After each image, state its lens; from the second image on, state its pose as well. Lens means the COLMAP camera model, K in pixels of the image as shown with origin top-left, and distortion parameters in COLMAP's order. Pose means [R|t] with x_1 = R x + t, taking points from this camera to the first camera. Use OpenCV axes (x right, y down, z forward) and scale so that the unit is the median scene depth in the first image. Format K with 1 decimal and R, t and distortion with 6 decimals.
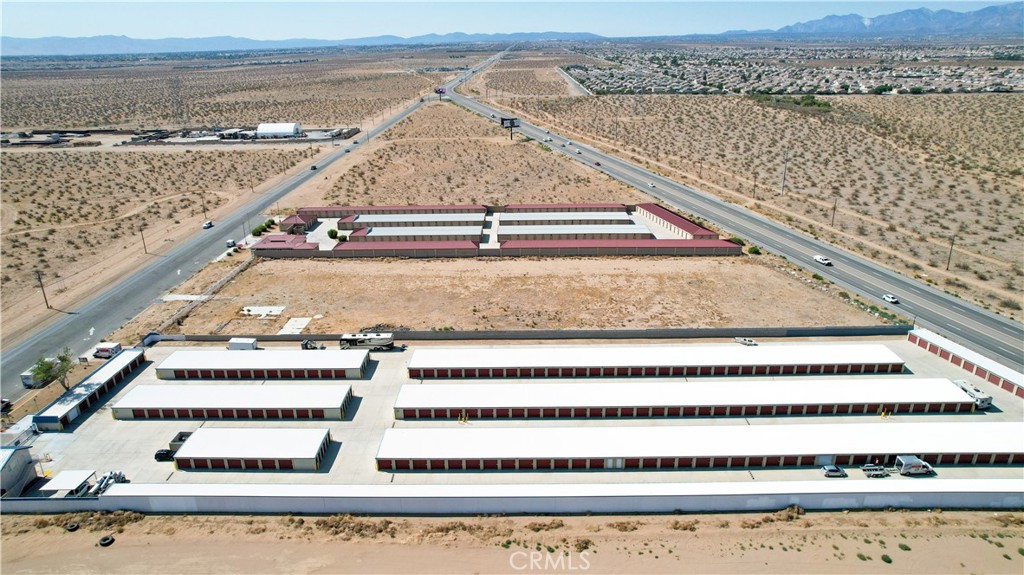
lens RADIAL K [[649.5, 0, 513.4], [0, 649.5, 287.9], [0, 0, 1]] dist [-0.052909, 0.034118]
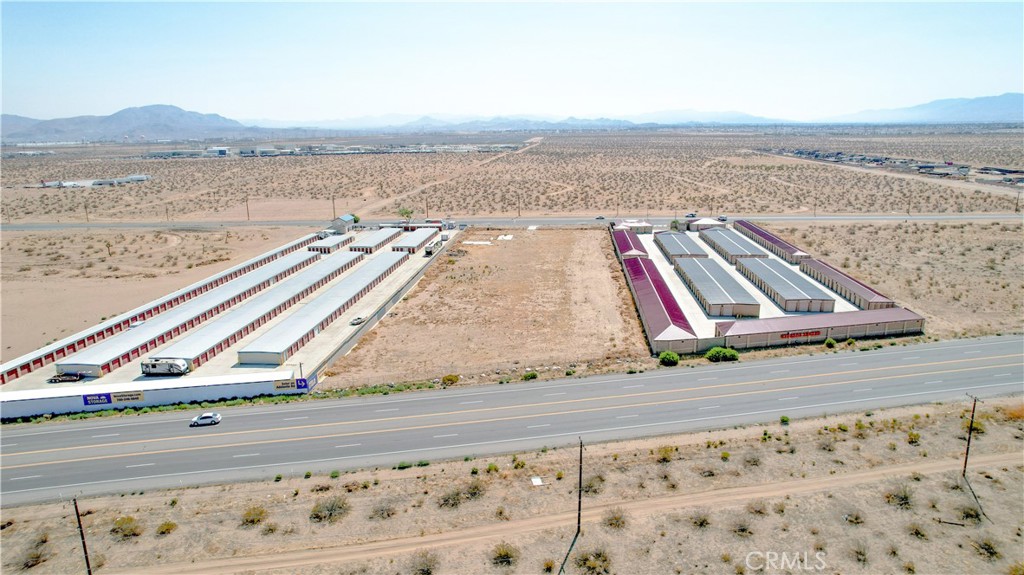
lens RADIAL K [[649.5, 0, 513.1], [0, 649.5, 288.4], [0, 0, 1]] dist [-0.052909, 0.034118]
pose [[-0.070168, 0.257172, -0.963815, 1.174861], [-0.333448, 0.904570, 0.265640, -0.281352], [0.940154, 0.340022, 0.022282, 1.058307]]
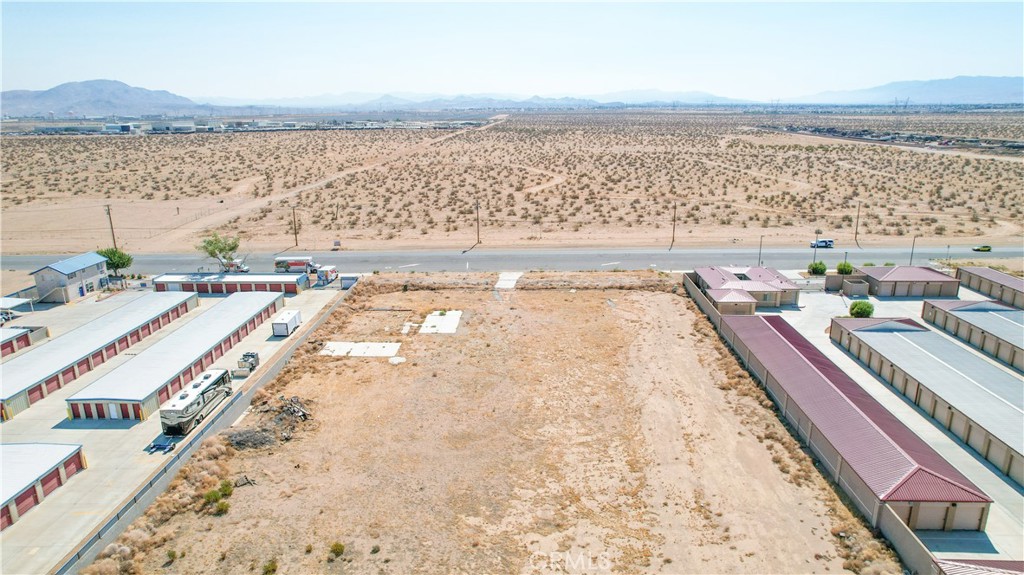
lens RADIAL K [[649.5, 0, 511.4], [0, 649.5, 290.6], [0, 0, 1]] dist [-0.052909, 0.034118]
pose [[-0.019006, 0.289538, -0.956978, 0.198226], [-0.340561, 0.898038, 0.278470, -0.192287], [0.940030, 0.331202, 0.081537, 1.035495]]
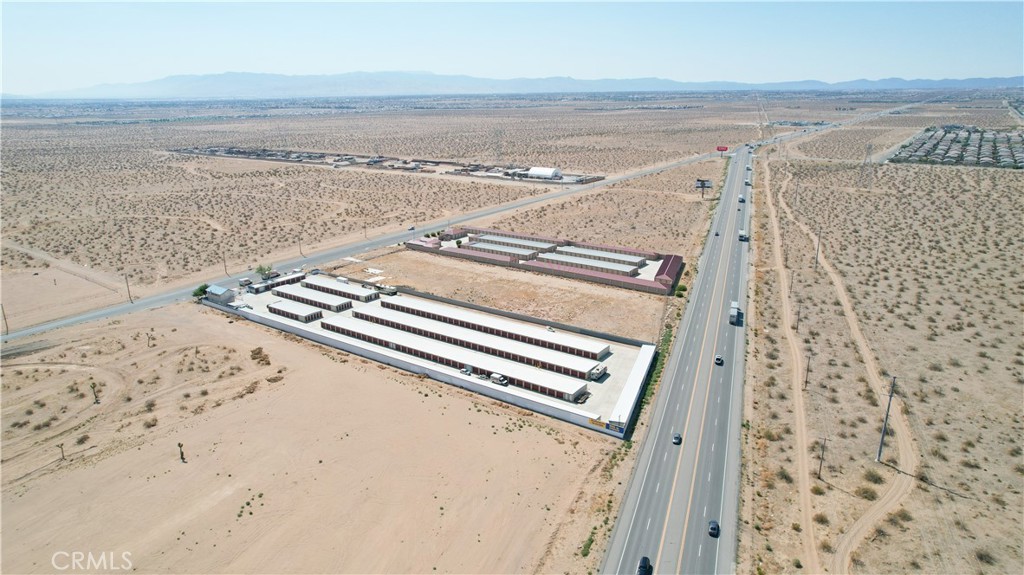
lens RADIAL K [[649.5, 0, 515.3], [0, 649.5, 287.9], [0, 0, 1]] dist [-0.052909, 0.034118]
pose [[0.825229, 0.172854, -0.537698, 1.033880], [-0.204333, 0.978901, 0.001091, -0.003111], [0.526542, 0.108969, 0.843137, -0.405393]]
